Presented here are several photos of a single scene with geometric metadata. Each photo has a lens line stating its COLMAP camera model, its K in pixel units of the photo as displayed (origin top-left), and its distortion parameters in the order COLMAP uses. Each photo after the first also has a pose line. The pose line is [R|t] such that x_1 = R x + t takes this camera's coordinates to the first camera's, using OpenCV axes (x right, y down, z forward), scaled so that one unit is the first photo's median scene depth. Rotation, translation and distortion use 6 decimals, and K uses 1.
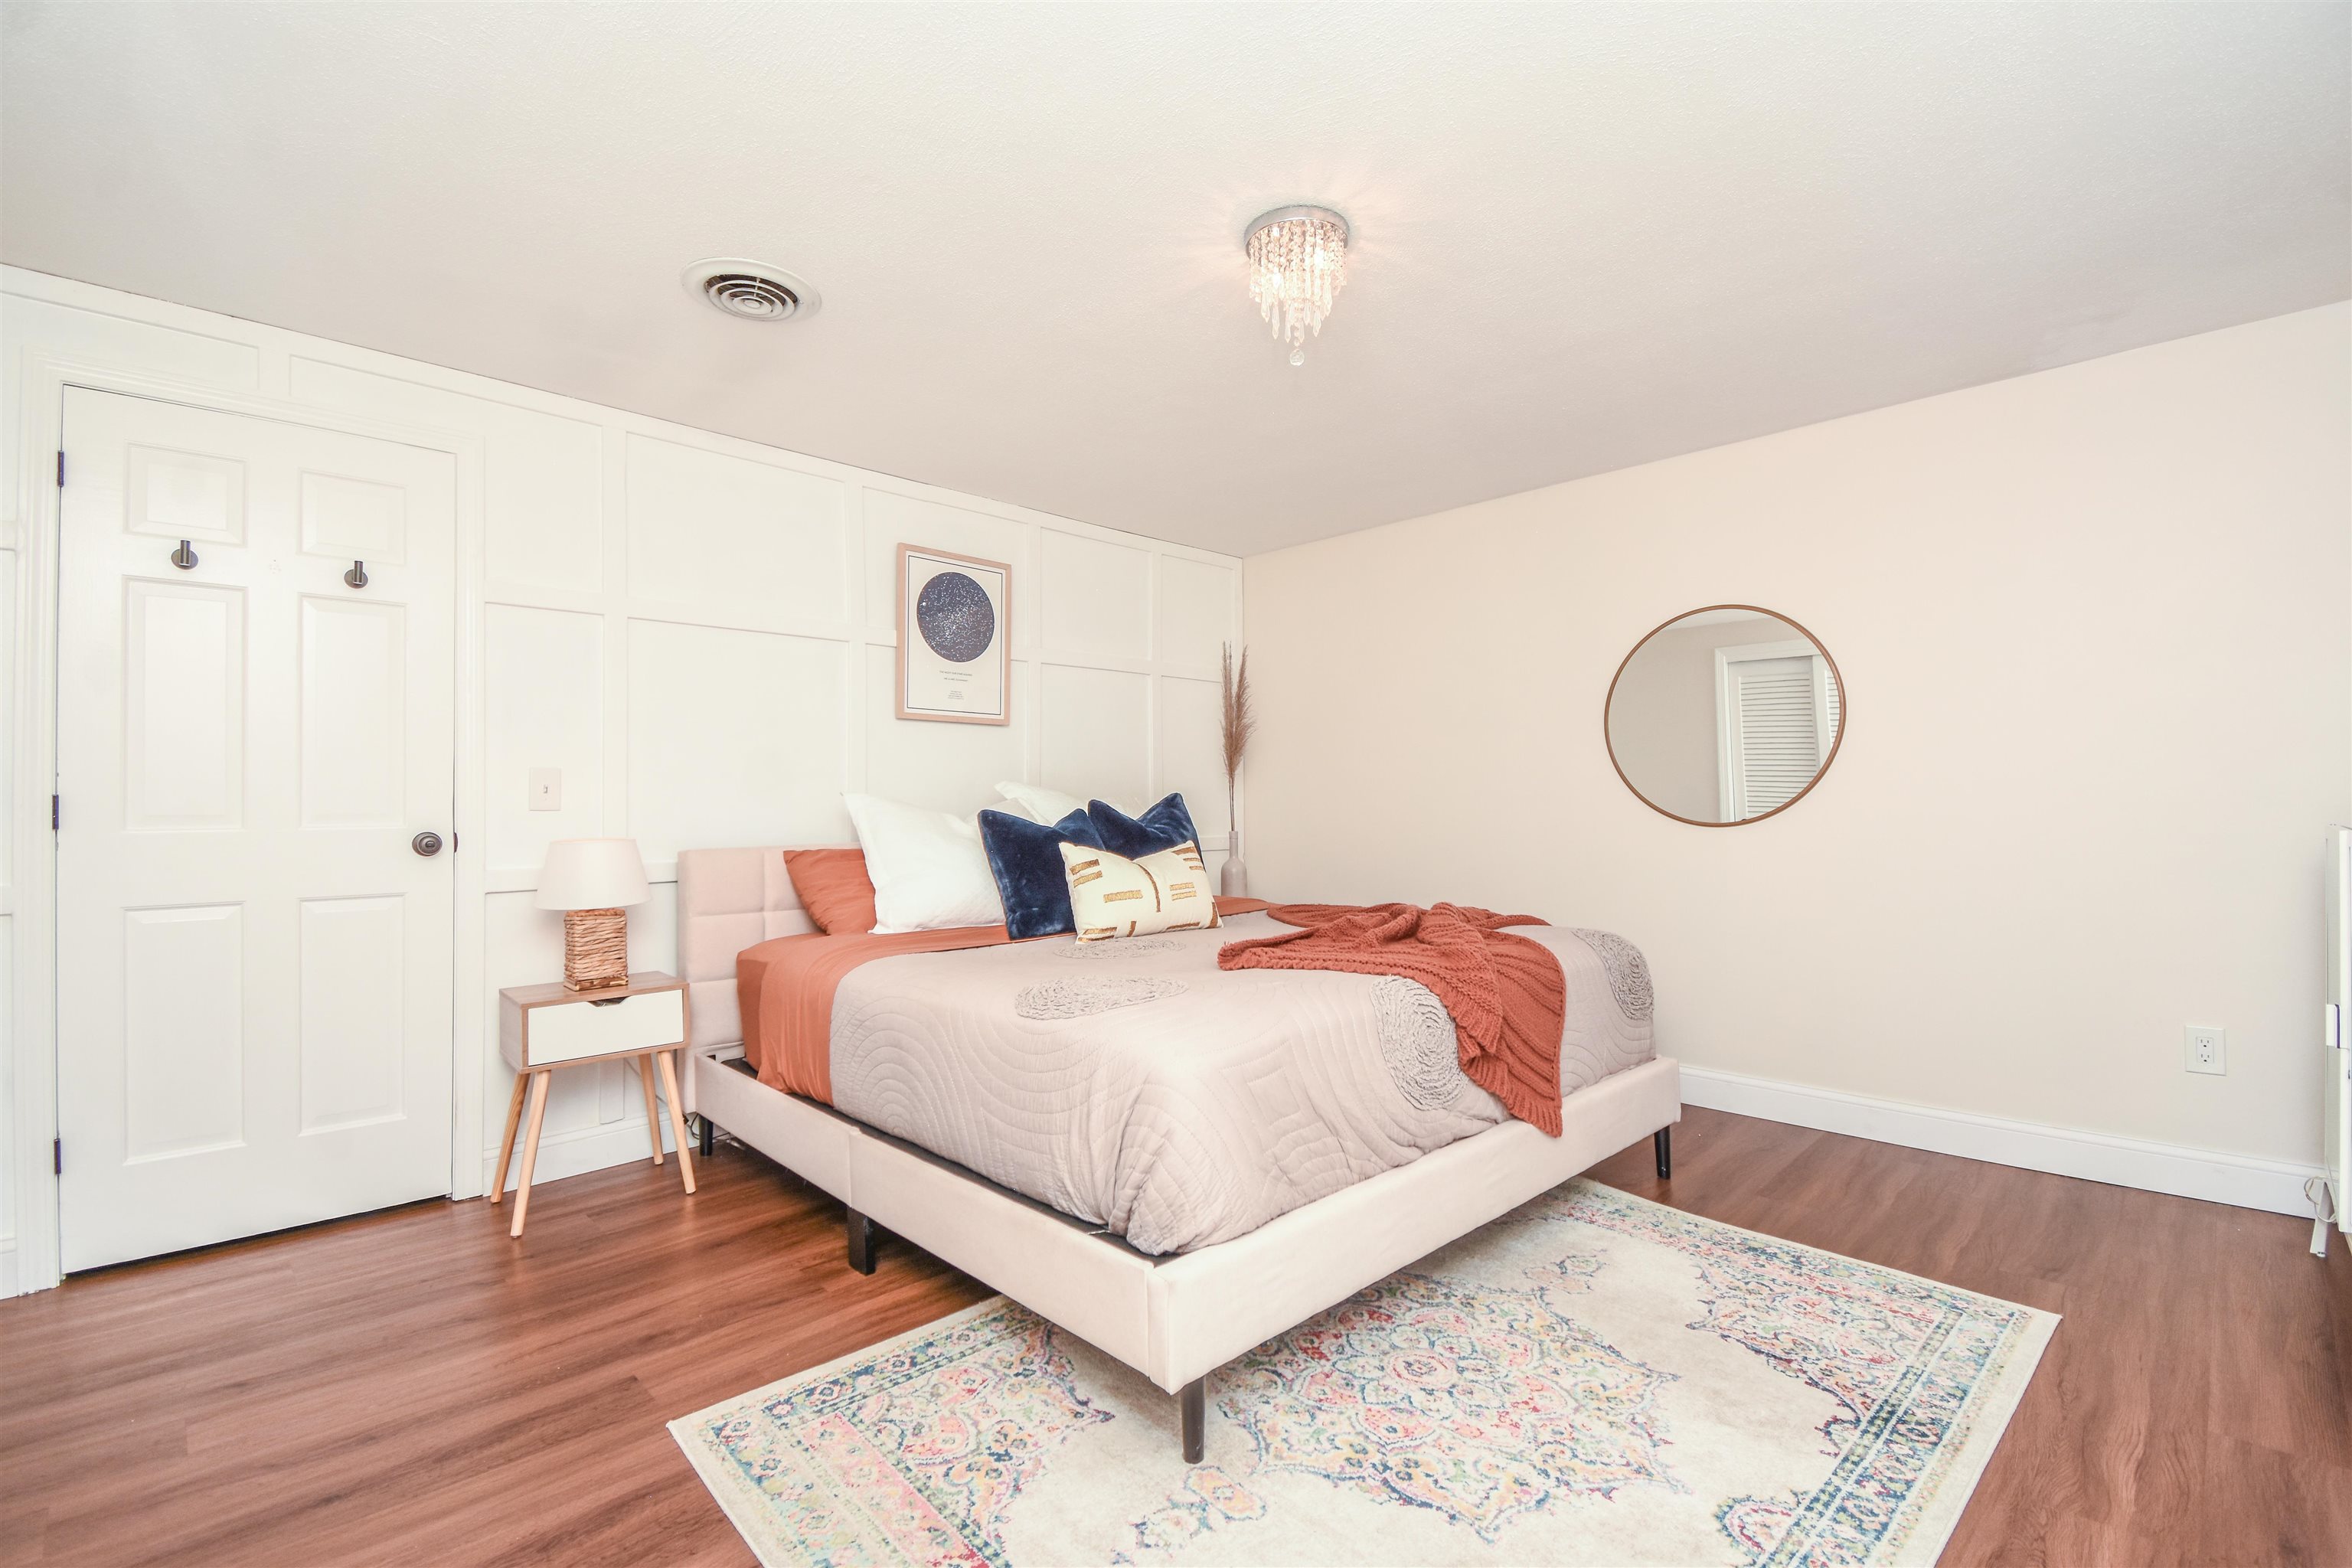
lens RADIAL K [[1015.7, 0, 1174.4], [0, 1015.7, 783.8], [0, 0, 1]] dist [0.032260, -0.017451]
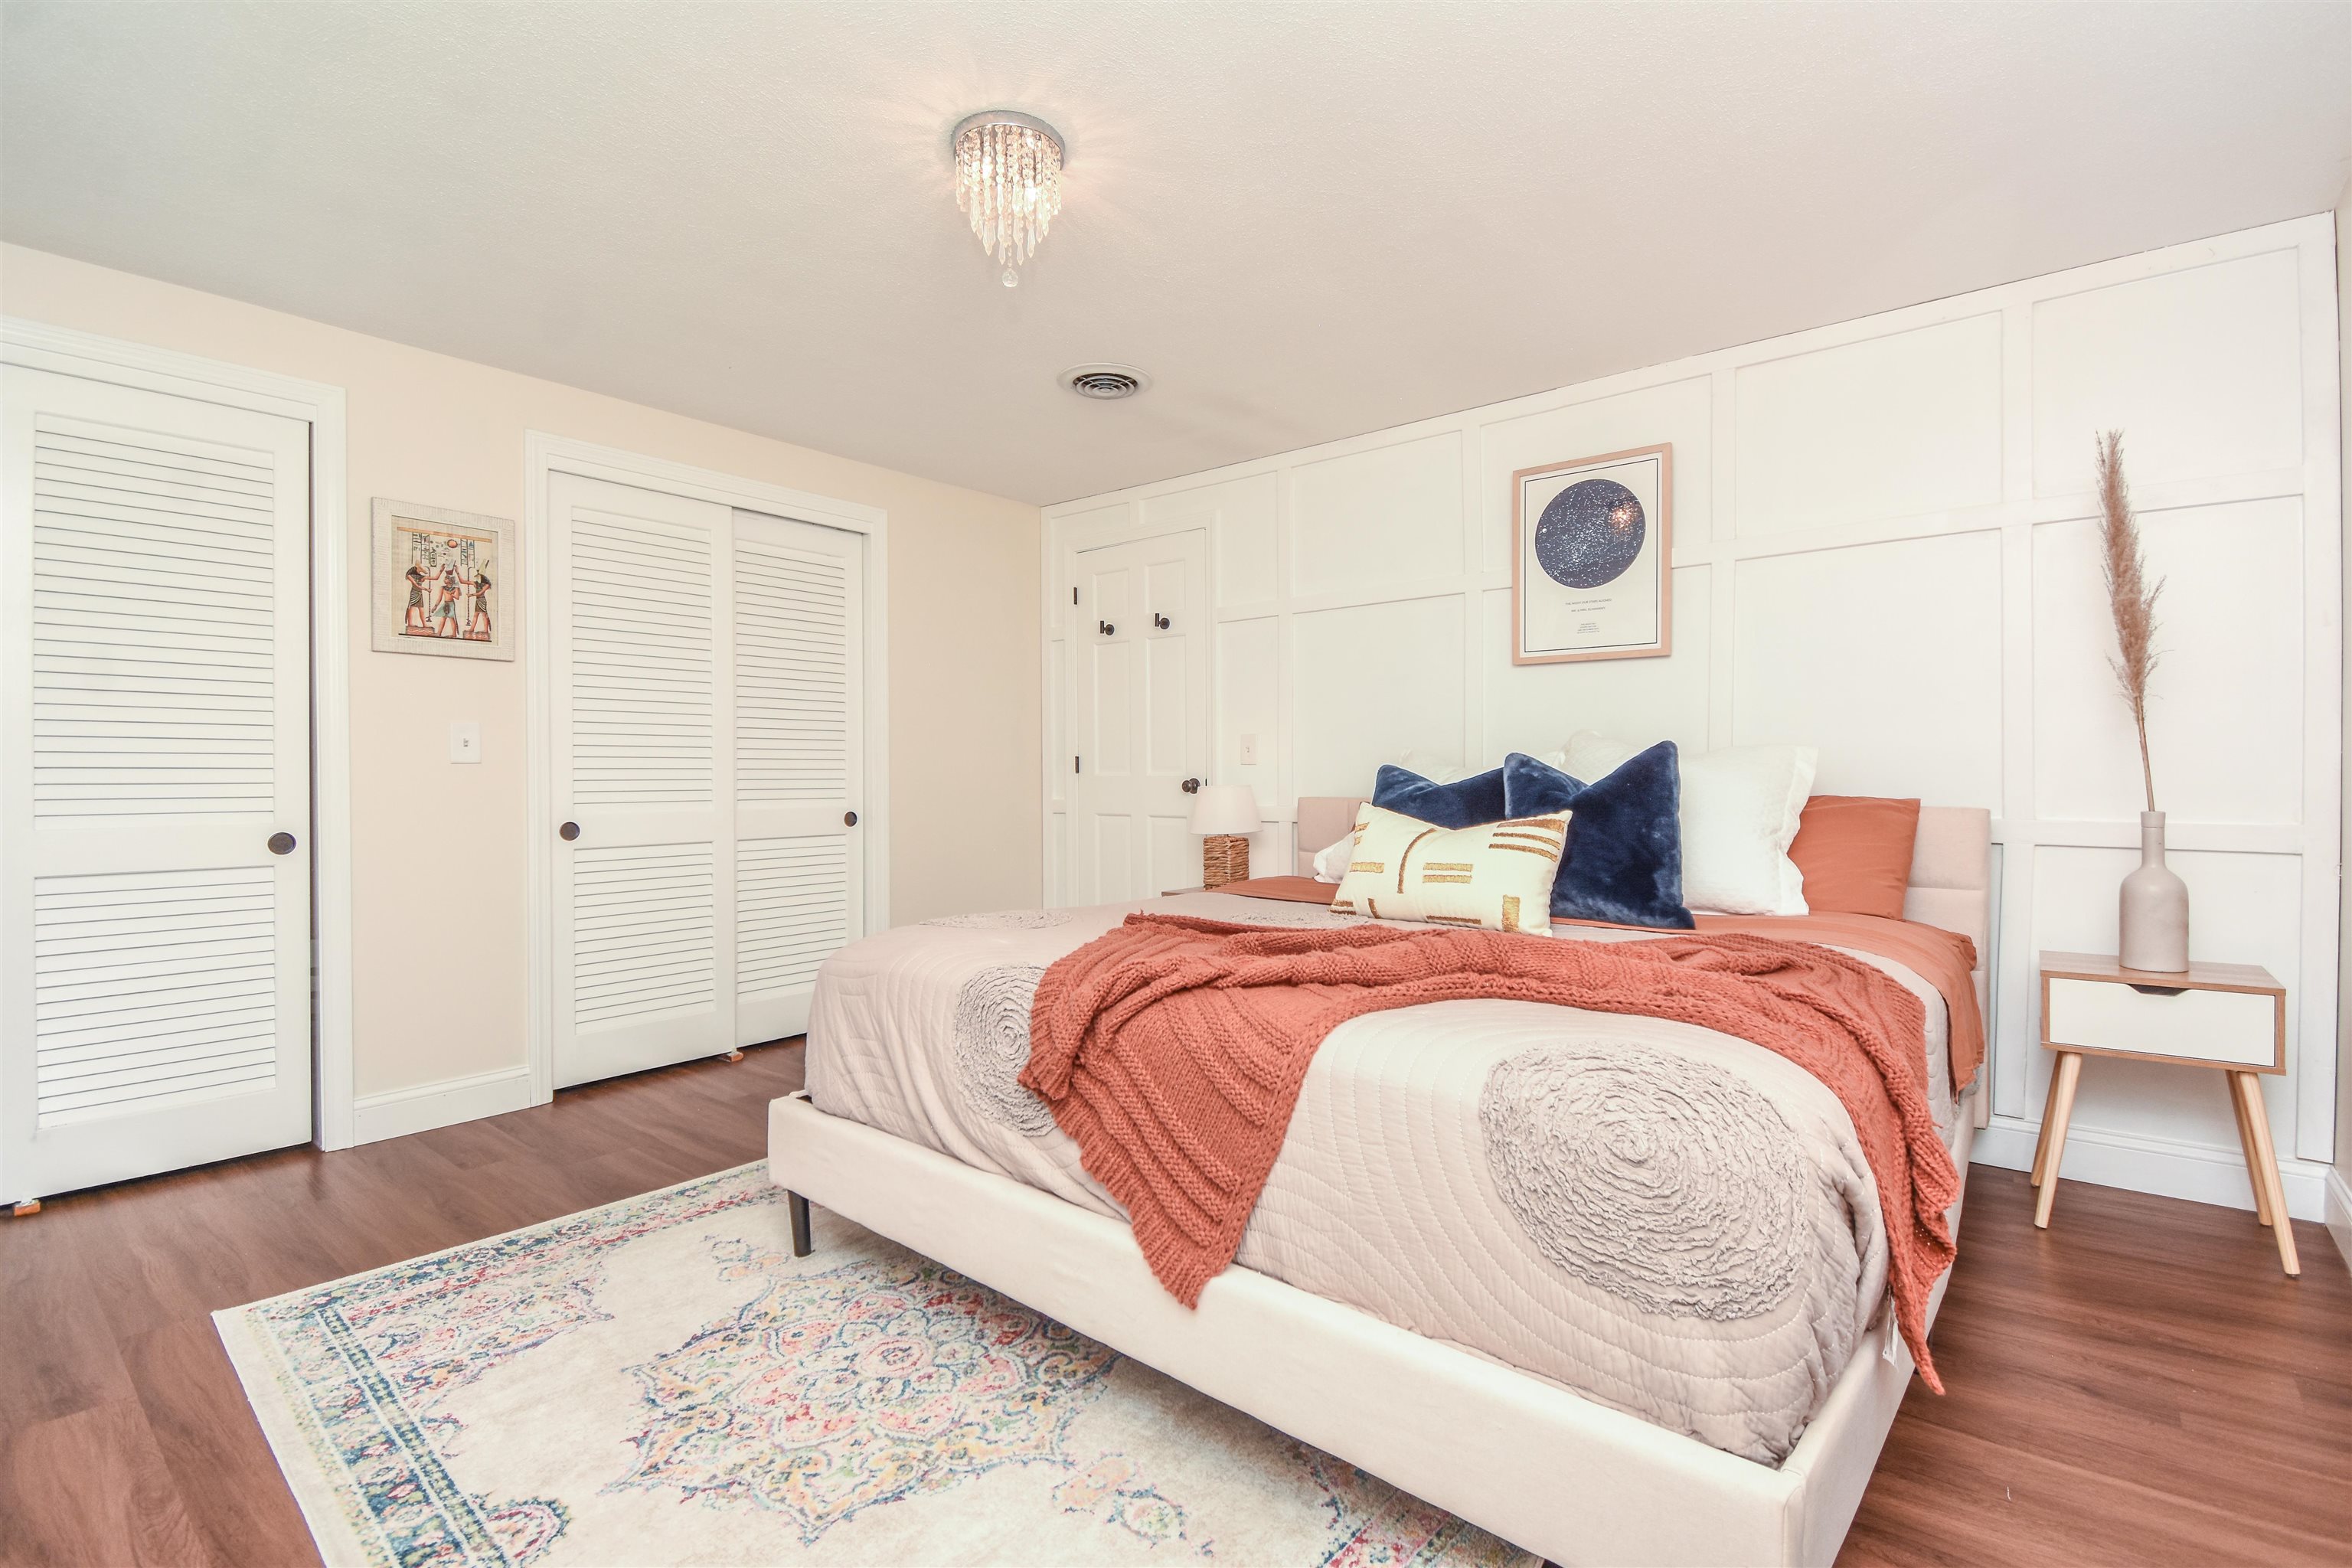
lens RADIAL K [[1015.7, 0, 1174.4], [0, 1015.7, 783.8], [0, 0, 1]] dist [0.032260, -0.017451]
pose [[0.138410, 0.029671, -0.989930, 1.060148], [0.025049, 0.999126, 0.033449, 0.008337], [0.990058, -0.029426, 0.137546, 1.000614]]
